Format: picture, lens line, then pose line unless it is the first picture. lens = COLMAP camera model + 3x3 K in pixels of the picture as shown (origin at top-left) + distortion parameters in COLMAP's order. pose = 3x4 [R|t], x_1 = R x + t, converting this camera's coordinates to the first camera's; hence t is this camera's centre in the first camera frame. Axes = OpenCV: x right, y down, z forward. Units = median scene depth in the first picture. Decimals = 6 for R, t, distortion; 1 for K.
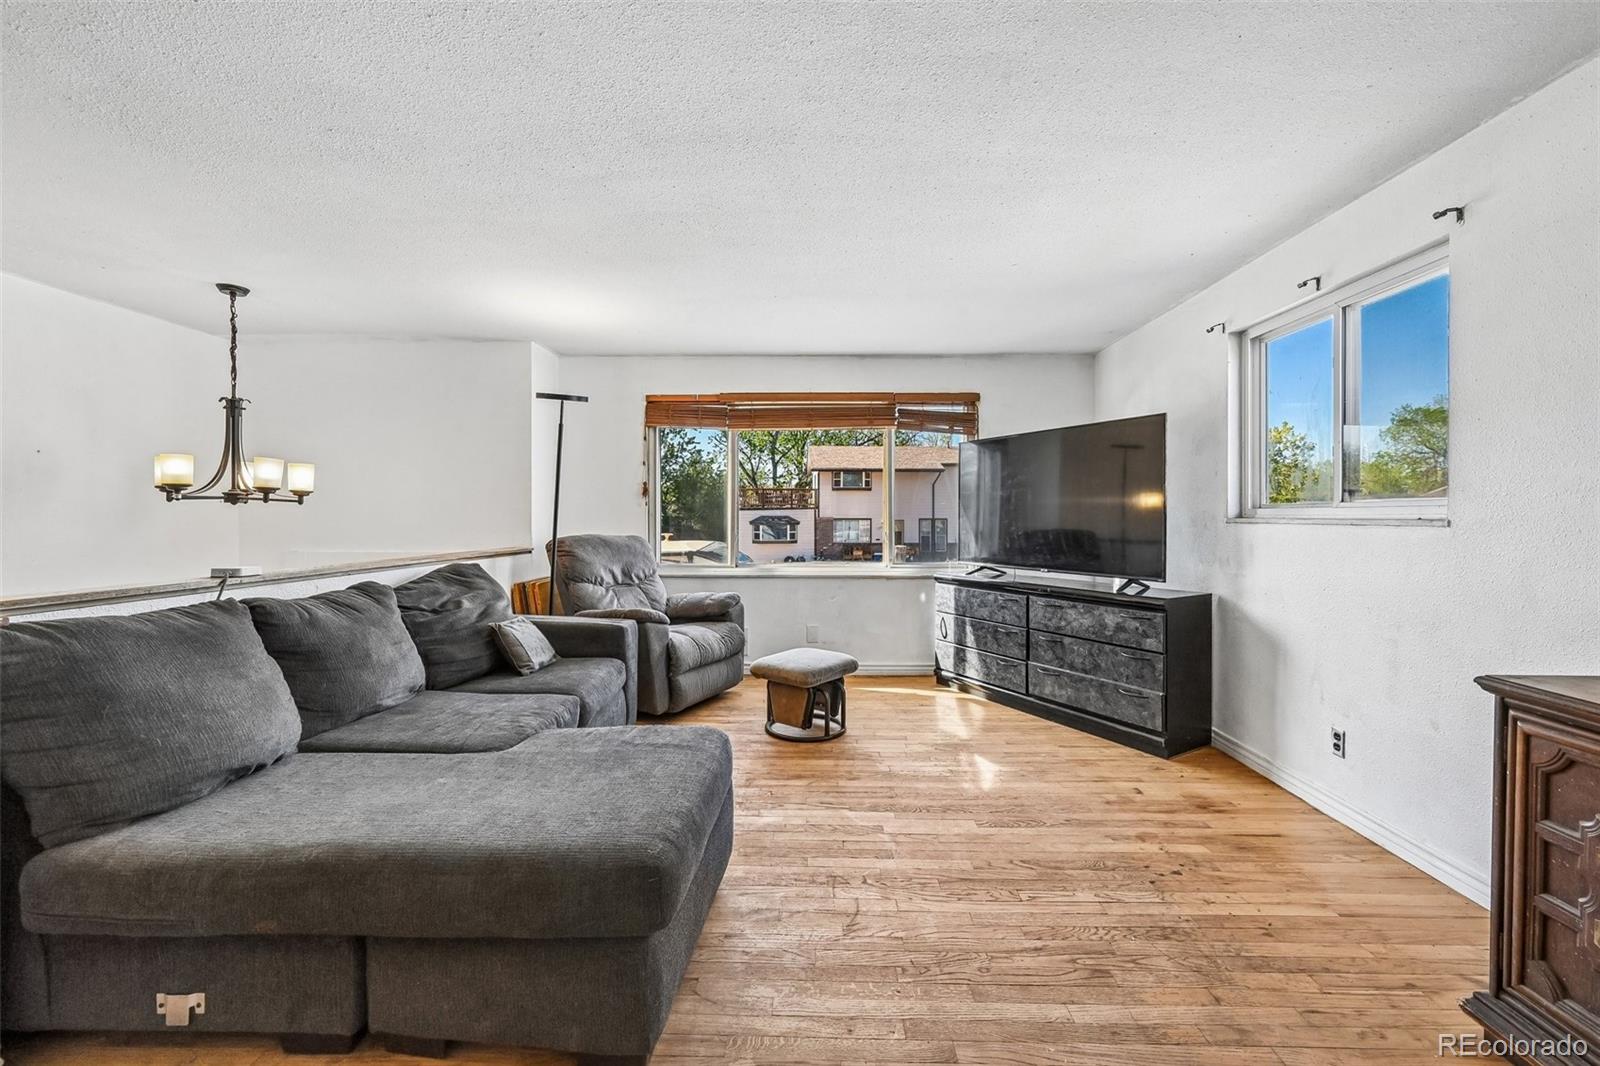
lens RADIAL K [[643.4, 0, 802.3], [0, 643.4, 525.6], [0, 0, 1]] dist [-0.000494, 0.000602]
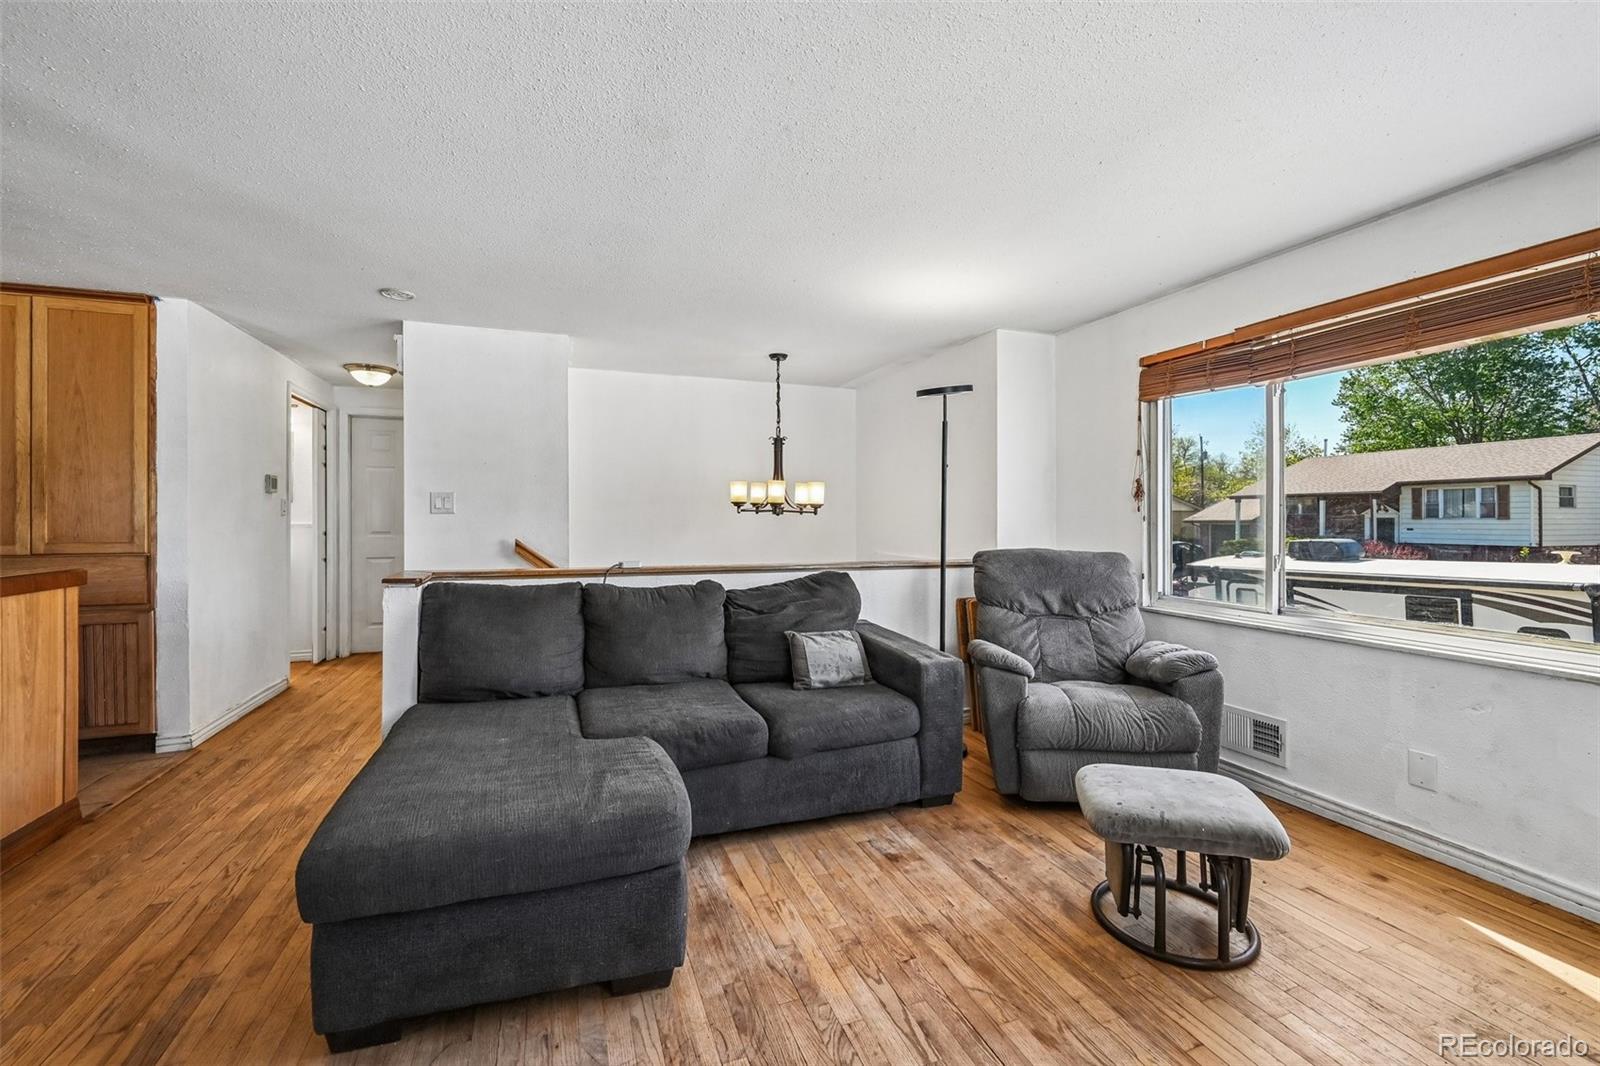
lens RADIAL K [[673.3, 0, 807.6], [0, 673.3, 518.7], [0, 0, 1]] dist [-0.000157, -0.000167]
pose [[0.375764, -0.001092, -0.926715, 0.433096], [-0.014553, 0.999869, -0.007080, -0.017090], [0.926601, 0.016147, 0.375699, 0.516097]]
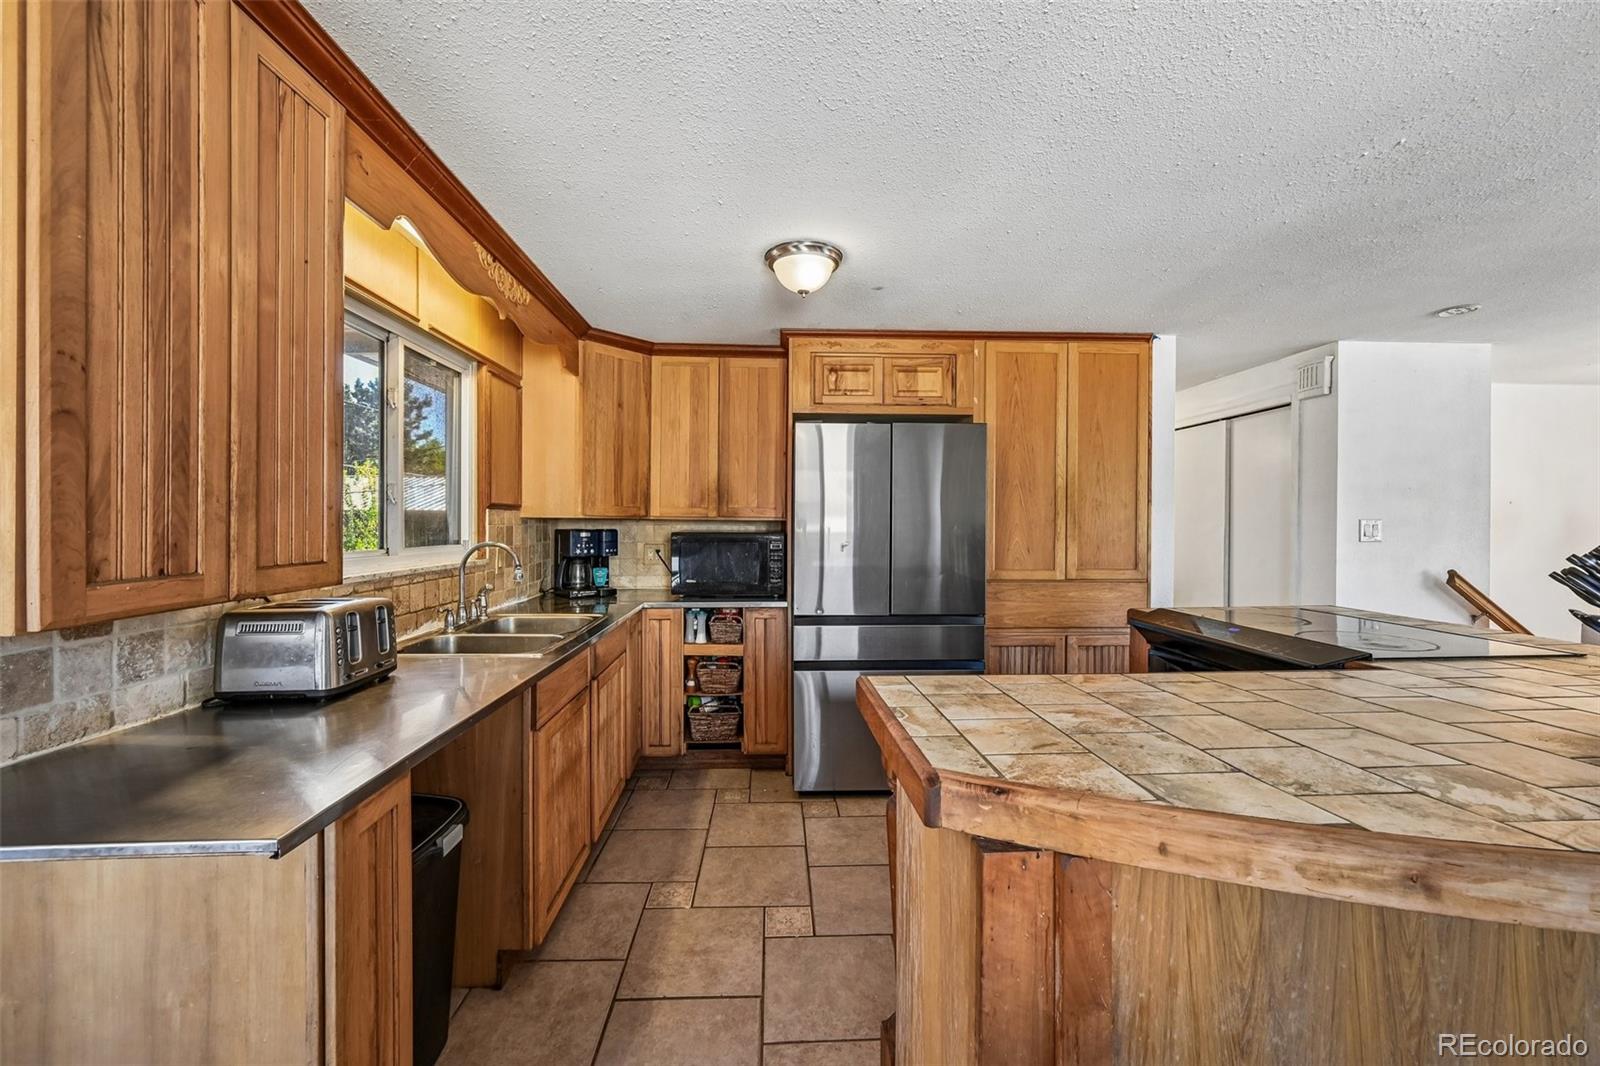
lens RADIAL K [[643.4, 0, 802.3], [0, 643.4, 525.6], [0, 0, 1]] dist [-0.000494, 0.000602]
pose [[0.080093, 0.004538, -0.996777, 0.096240], [-0.020631, 0.999783, 0.002894, -0.035005], [0.996574, 0.020332, 0.080169, -0.636459]]
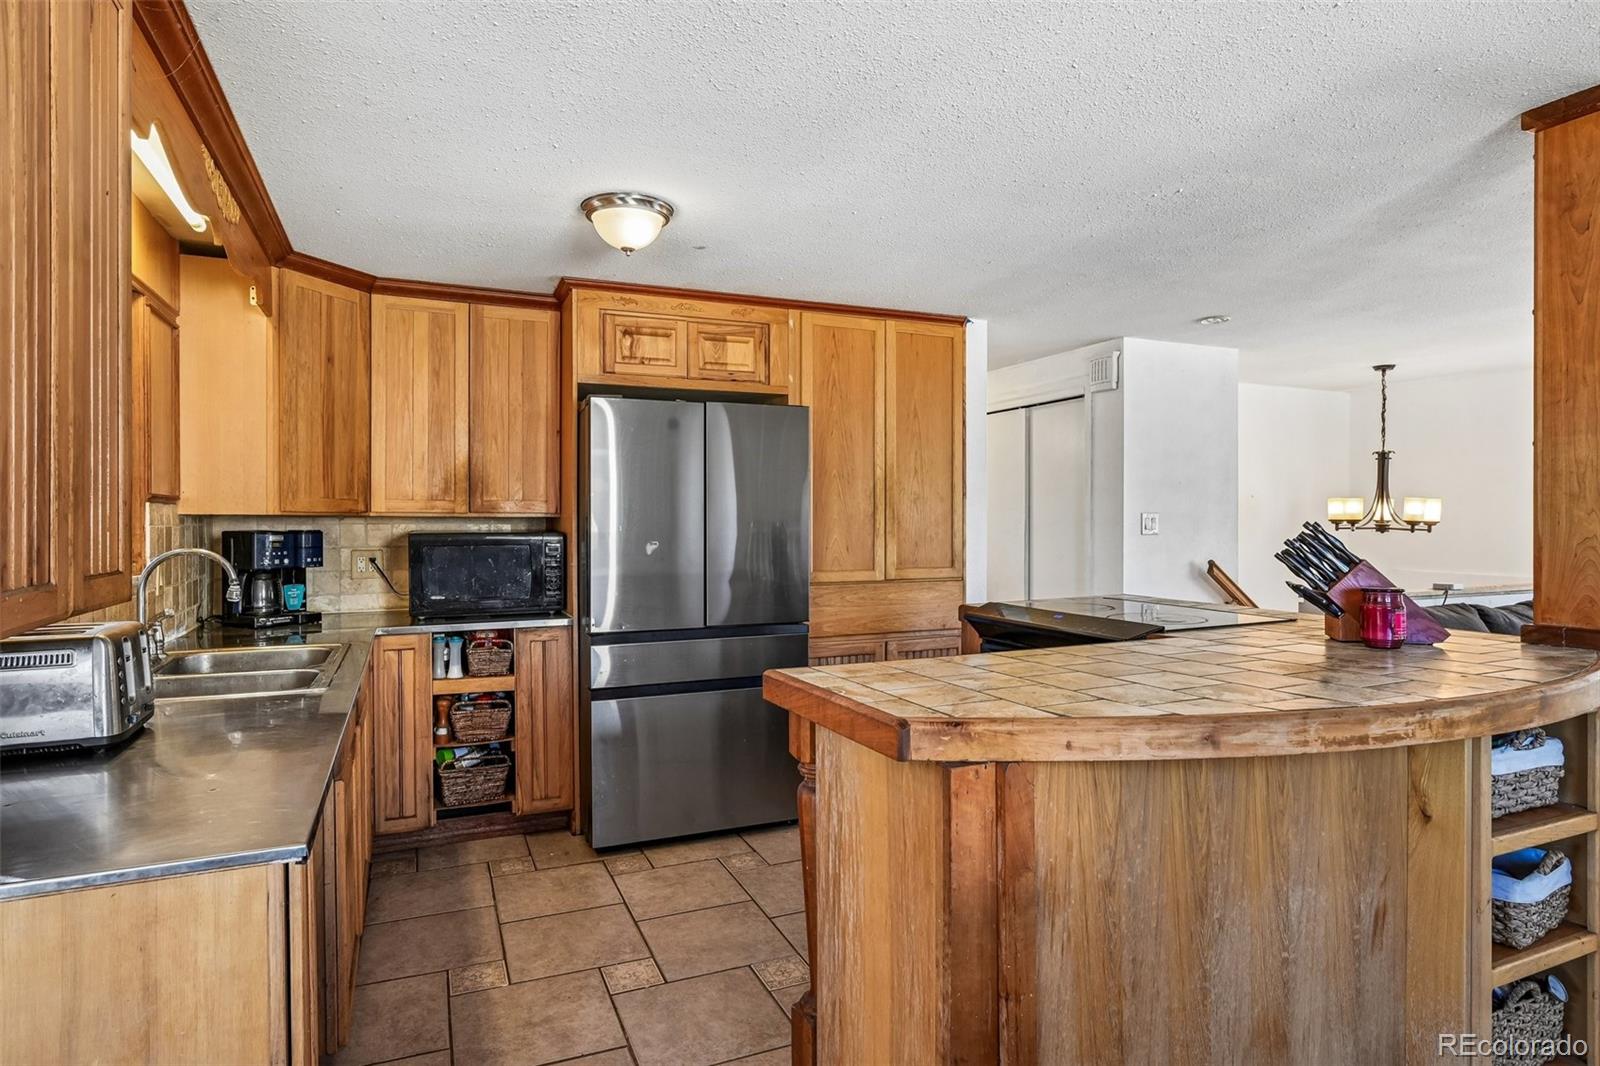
lens RADIAL K [[884.9, 0, 807.2], [0, 884.9, 525.9], [0, 0, 1]] dist [-0.001383, -0.000447]
pose [[0.432028, 0.005079, -0.901846, 0.214310], [-0.012496, 0.999922, -0.000355, -0.031749], [0.901774, 0.011422, 0.432058, -0.788211]]
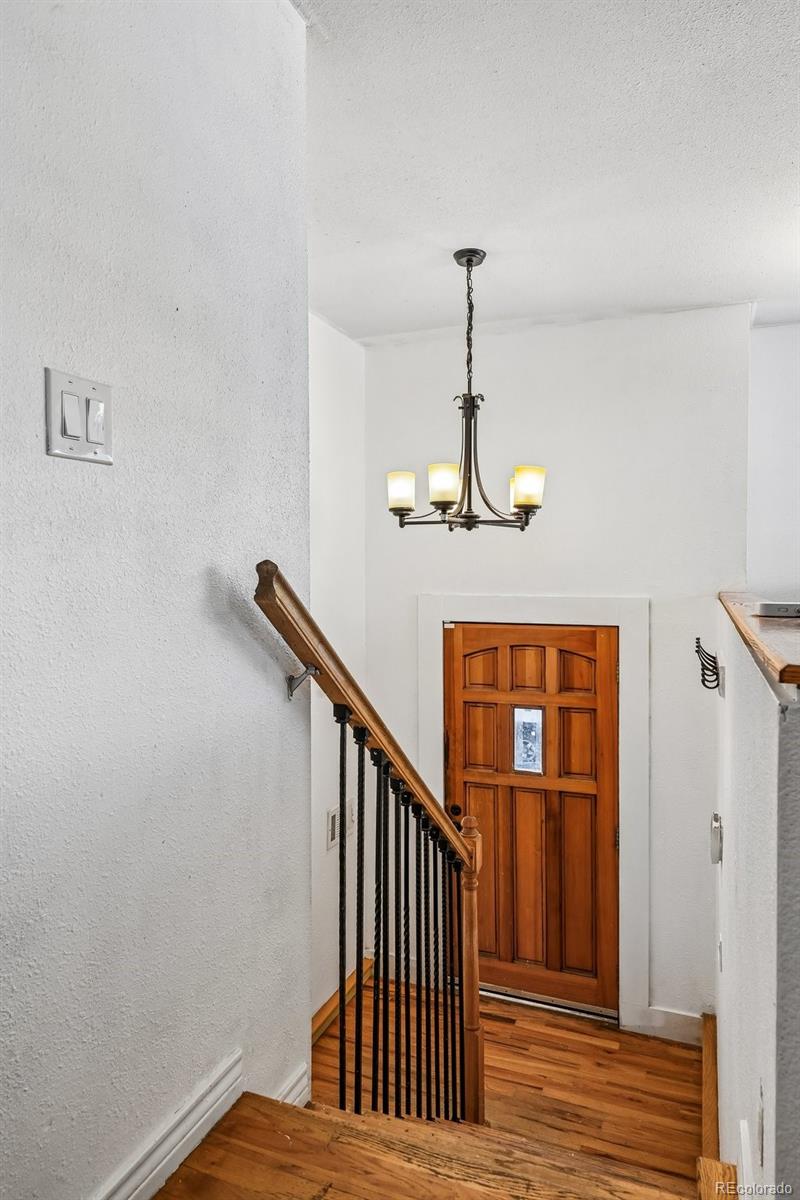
lens RADIAL K [[751.5, 0, 400.7], [0, 751.5, 591.1], [0, 0, 1]] dist [-0.004758, -0.000050]
pose [[0.937816, 0.007217, -0.347057, -0.623936], [-0.002863, 0.999911, 0.013057, 0.028599], [0.347120, -0.011251, 0.937753, 0.104825]]
